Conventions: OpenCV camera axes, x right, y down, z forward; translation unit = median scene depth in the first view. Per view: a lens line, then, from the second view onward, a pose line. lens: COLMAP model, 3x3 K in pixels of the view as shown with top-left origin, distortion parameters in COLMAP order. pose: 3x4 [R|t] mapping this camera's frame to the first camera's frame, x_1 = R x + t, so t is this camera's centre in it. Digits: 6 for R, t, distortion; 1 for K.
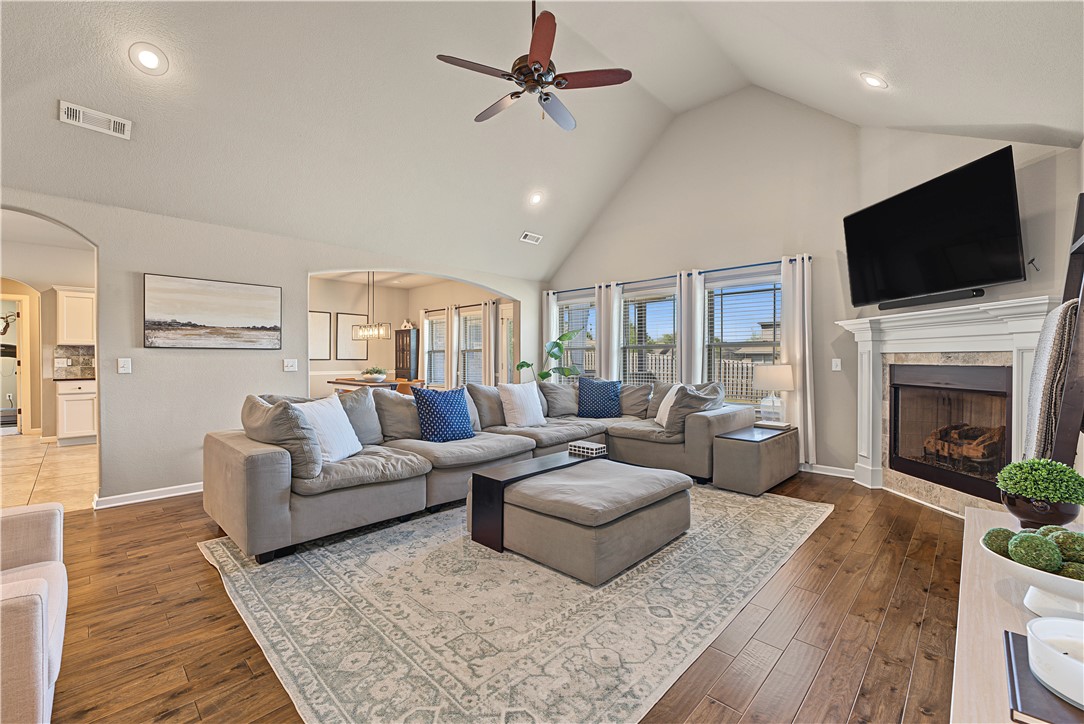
lens RADIAL K [[444.2, 0, 542.0], [0, 444.2, 362.0], [0, 0, 1]] dist [-0.000809, -0.000183]
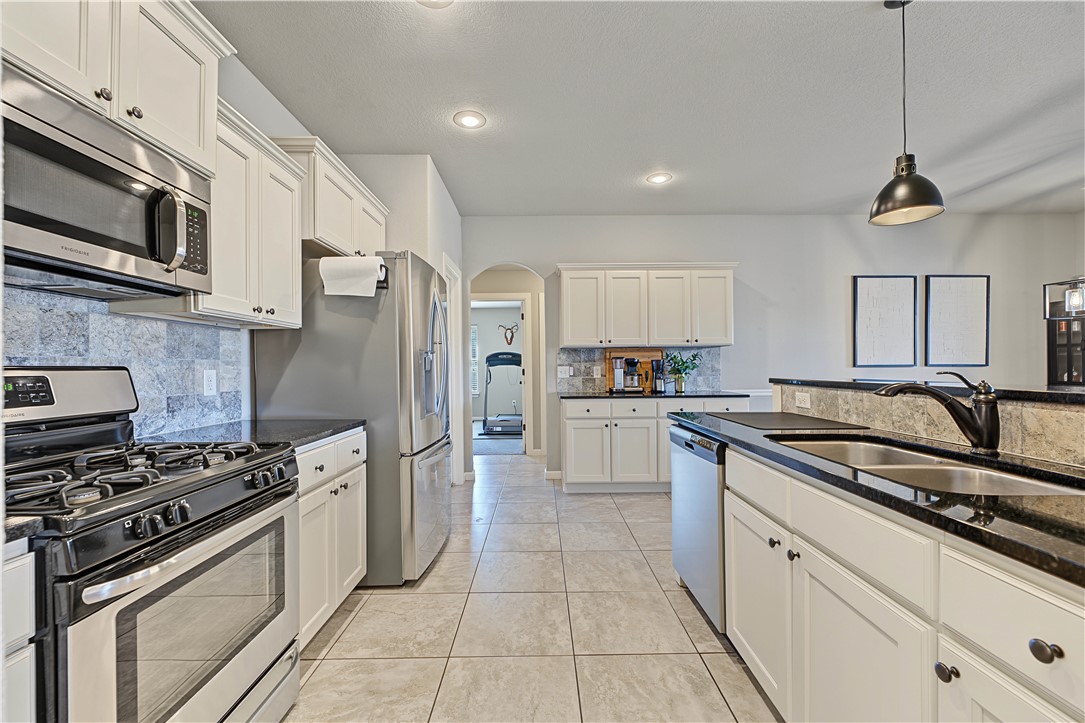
lens RADIAL K [[437.6, 0, 542.8], [0, 437.6, 367.7], [0, 0, 1]] dist [0.000707, -0.000204]
pose [[0.697848, -0.005525, -0.716225, -0.572309], [0.001836, 0.999981, -0.005924, -0.001047], [0.716244, 0.002819, 0.697844, 0.454973]]
